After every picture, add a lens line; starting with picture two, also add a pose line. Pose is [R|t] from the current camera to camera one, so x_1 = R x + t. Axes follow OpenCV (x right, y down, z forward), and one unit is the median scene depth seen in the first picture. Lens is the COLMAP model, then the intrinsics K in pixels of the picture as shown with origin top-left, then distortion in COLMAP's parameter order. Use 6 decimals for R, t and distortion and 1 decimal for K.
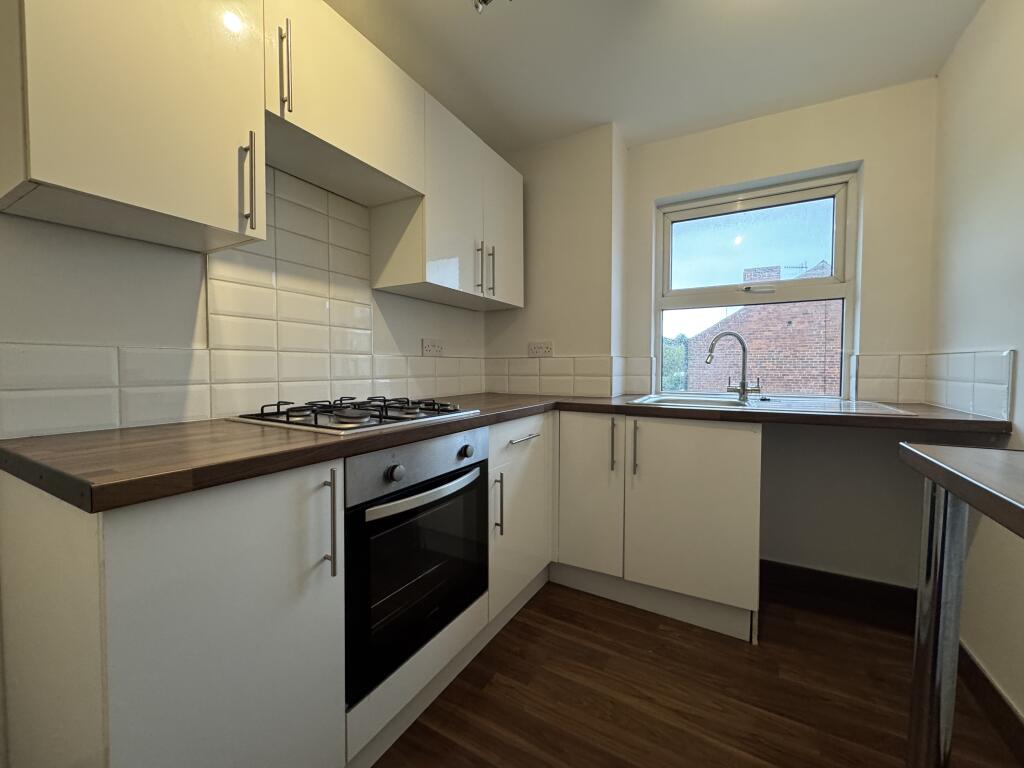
lens RADIAL K [[410.4, 0, 510.8], [0, 410.4, 385.1], [0, 0, 1]] dist [0.001465, -0.000109]
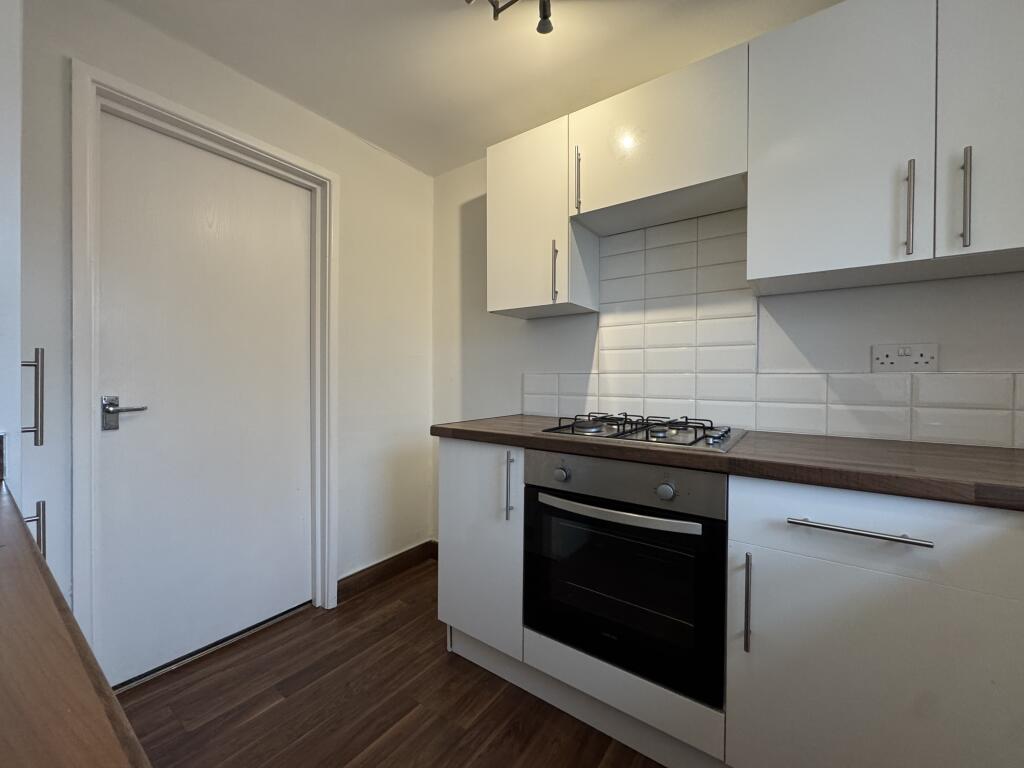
lens RADIAL K [[410.4, 0, 513.6], [0, 410.4, 381.0], [0, 0, 1]] dist [0.001465, -0.000109]
pose [[-0.106568, -0.004399, -0.994296, 0.553018], [-0.055461, 0.998460, 0.001527, -0.030465], [0.992757, 0.055307, -0.106648, 0.582100]]
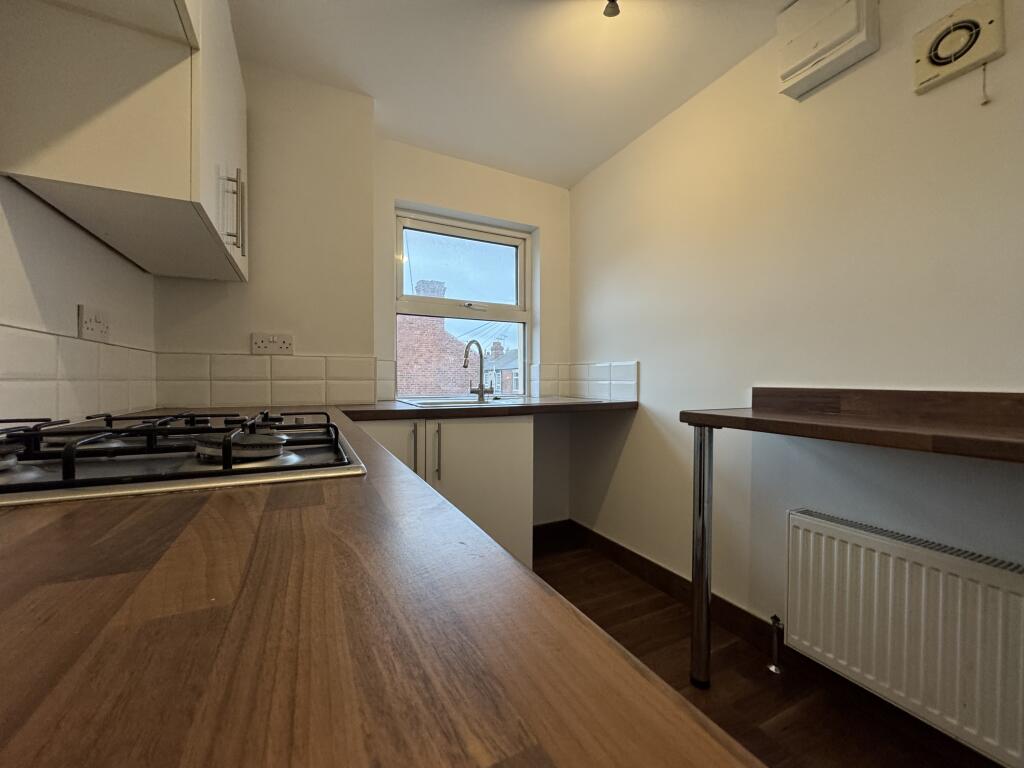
lens RADIAL K [[410.4, 0, 510.5], [0, 410.4, 387.1], [0, 0, 1]] dist [0.001465, -0.000109]
pose [[0.559952, -0.011916, 0.828439, -0.387612], [0.035619, 0.999318, -0.009702, 0.016254], [-0.827759, 0.034941, 0.559995, 0.307795]]
